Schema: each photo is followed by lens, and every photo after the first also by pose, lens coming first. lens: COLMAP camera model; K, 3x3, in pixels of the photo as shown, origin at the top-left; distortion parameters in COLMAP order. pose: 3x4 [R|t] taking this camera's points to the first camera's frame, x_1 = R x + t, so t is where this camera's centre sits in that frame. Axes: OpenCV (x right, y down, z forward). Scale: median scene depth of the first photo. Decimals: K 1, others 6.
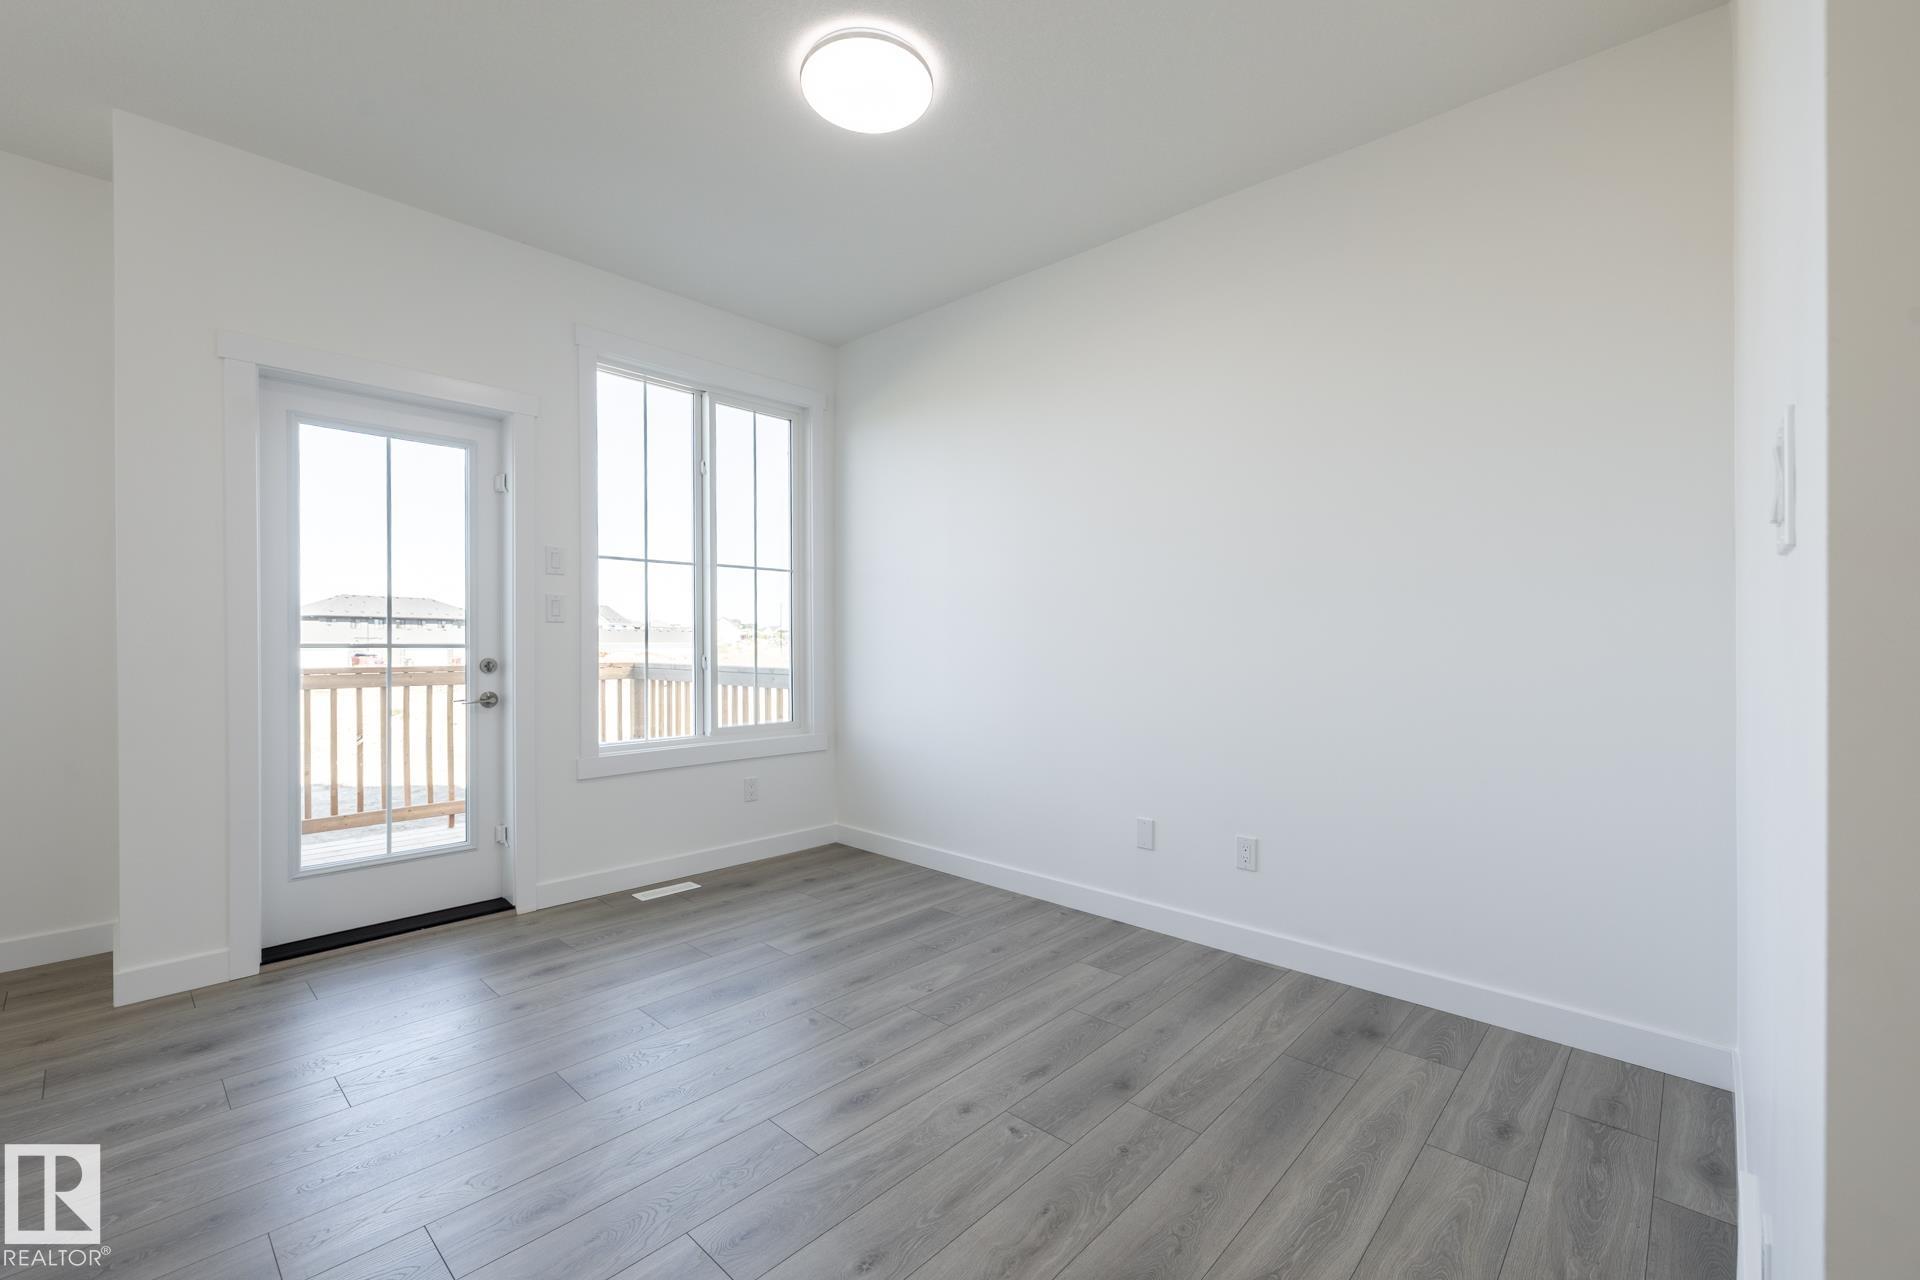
lens RADIAL K [[807.6, 0, 956.6], [0, 807.6, 659.0], [0, 0, 1]] dist [0.000285, -0.000063]
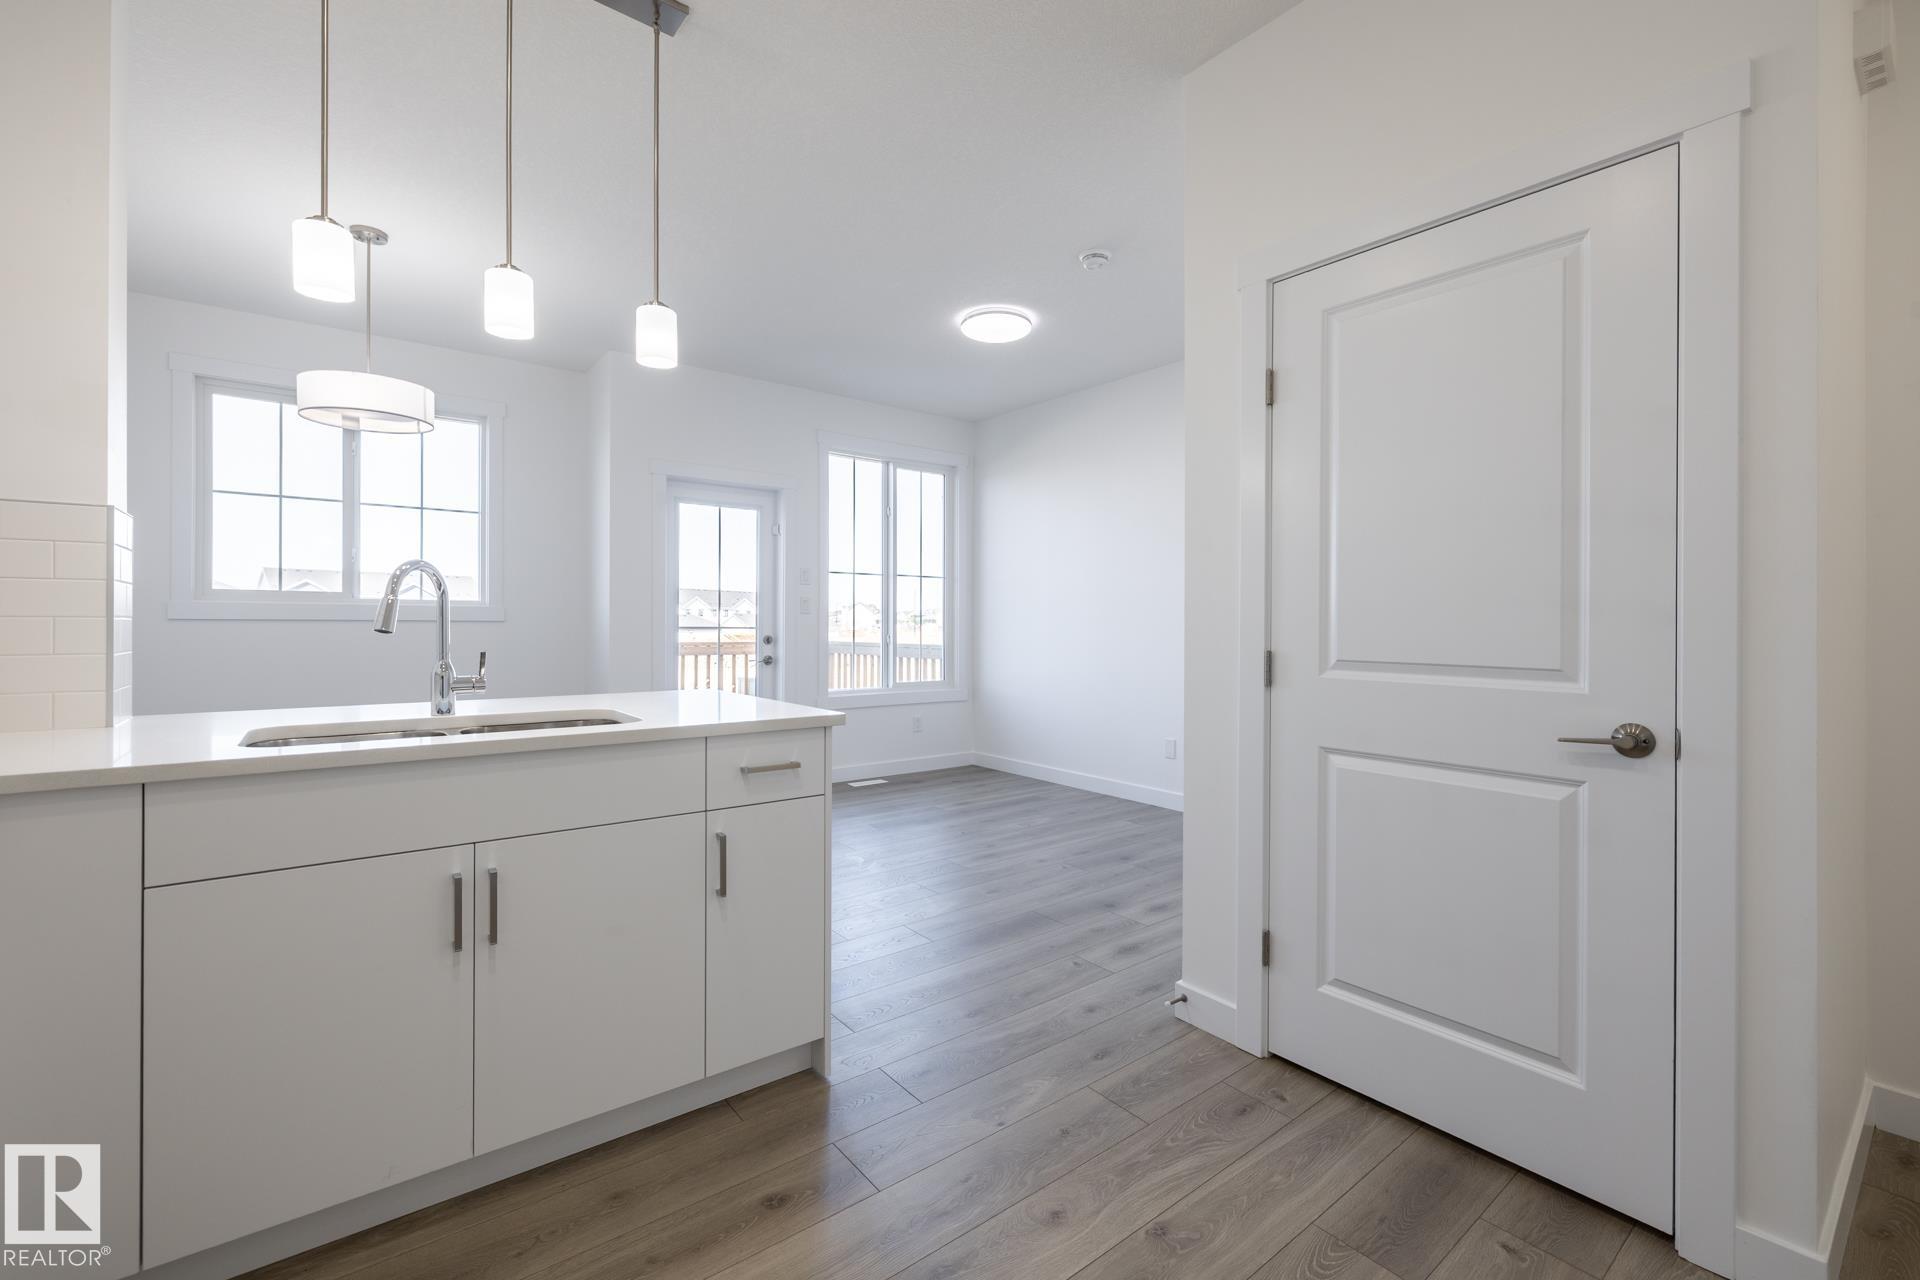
lens RADIAL K [[817.7, 0, 958.8], [0, 817.7, 628.0], [0, 0, 1]] dist [0.000124, -0.000003]
pose [[0.987535, 0.004541, -0.157335, 0.060613], [-0.007690, 0.999782, -0.019411, 0.011561], [0.157213, 0.020379, 0.987354, -0.505048]]
